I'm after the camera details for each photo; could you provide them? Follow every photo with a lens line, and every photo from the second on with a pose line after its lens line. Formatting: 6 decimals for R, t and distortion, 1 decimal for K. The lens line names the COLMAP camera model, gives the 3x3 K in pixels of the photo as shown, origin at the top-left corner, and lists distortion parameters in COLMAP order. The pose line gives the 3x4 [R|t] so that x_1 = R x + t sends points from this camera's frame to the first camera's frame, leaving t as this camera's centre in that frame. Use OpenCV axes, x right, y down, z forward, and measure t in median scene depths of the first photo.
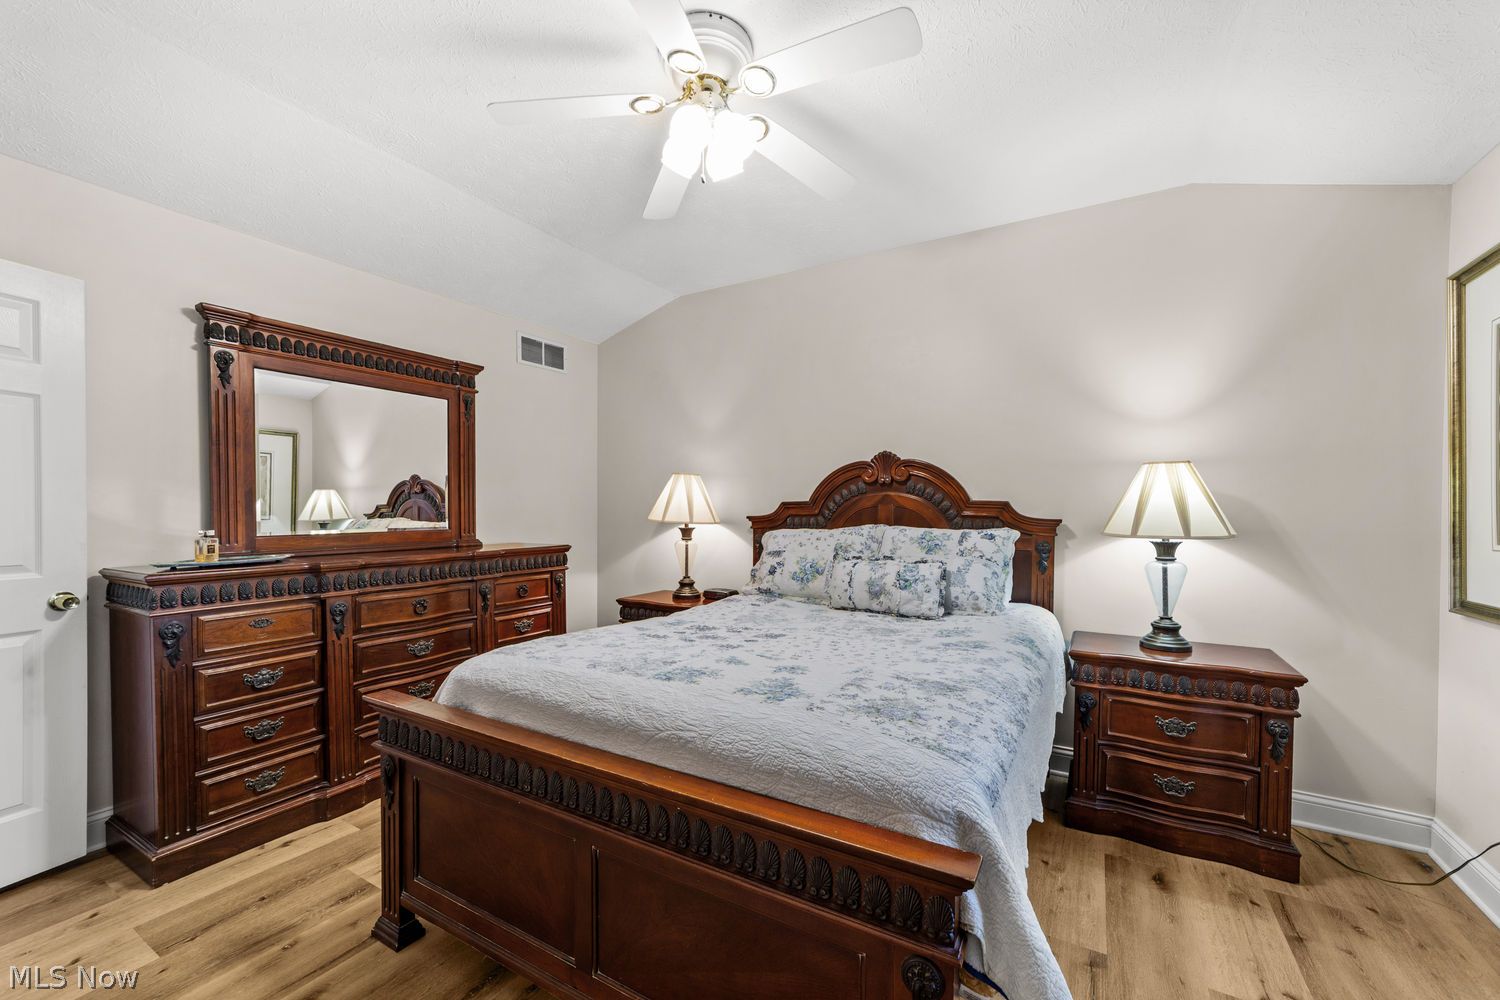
lens RADIAL K [[582.1, 0, 769.7], [0, 582.1, 522.7], [0, 0, 1]] dist [0.001127, 0.000829]
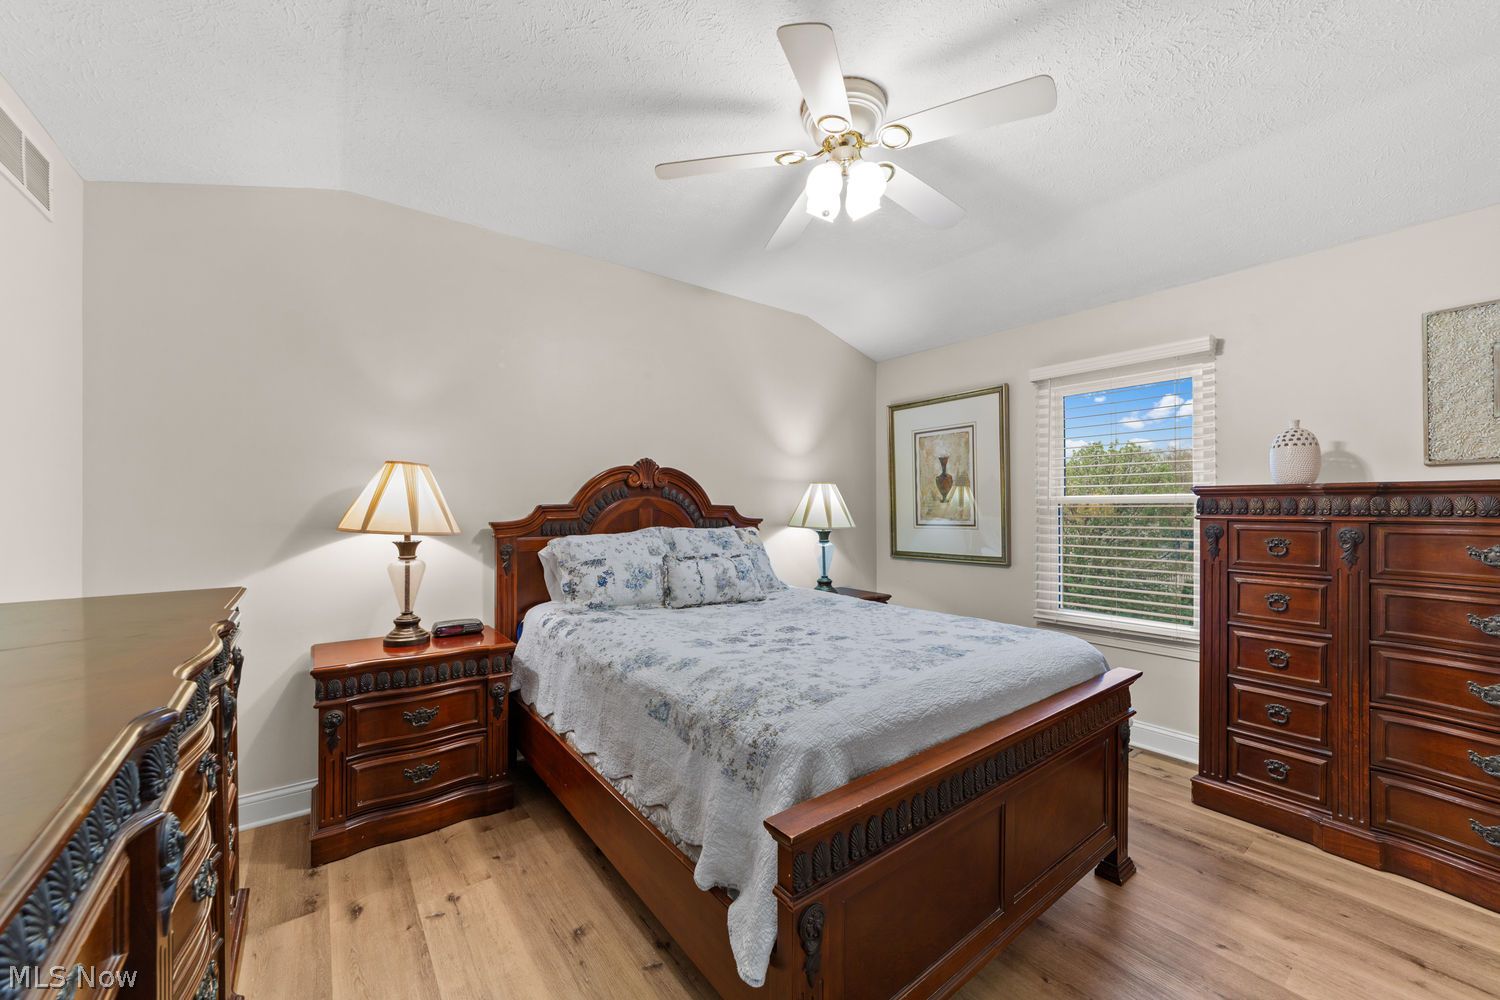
lens RADIAL K [[582.1, 0, 753.0], [0, 582.1, 499.8], [0, 0, 1]] dist [0.001127, 0.000829]
pose [[0.396938, 0.011661, 0.917771, -0.697958], [0.024023, 0.999445, -0.023089, -0.017051], [-0.917531, 0.031212, 0.396438, 0.402251]]
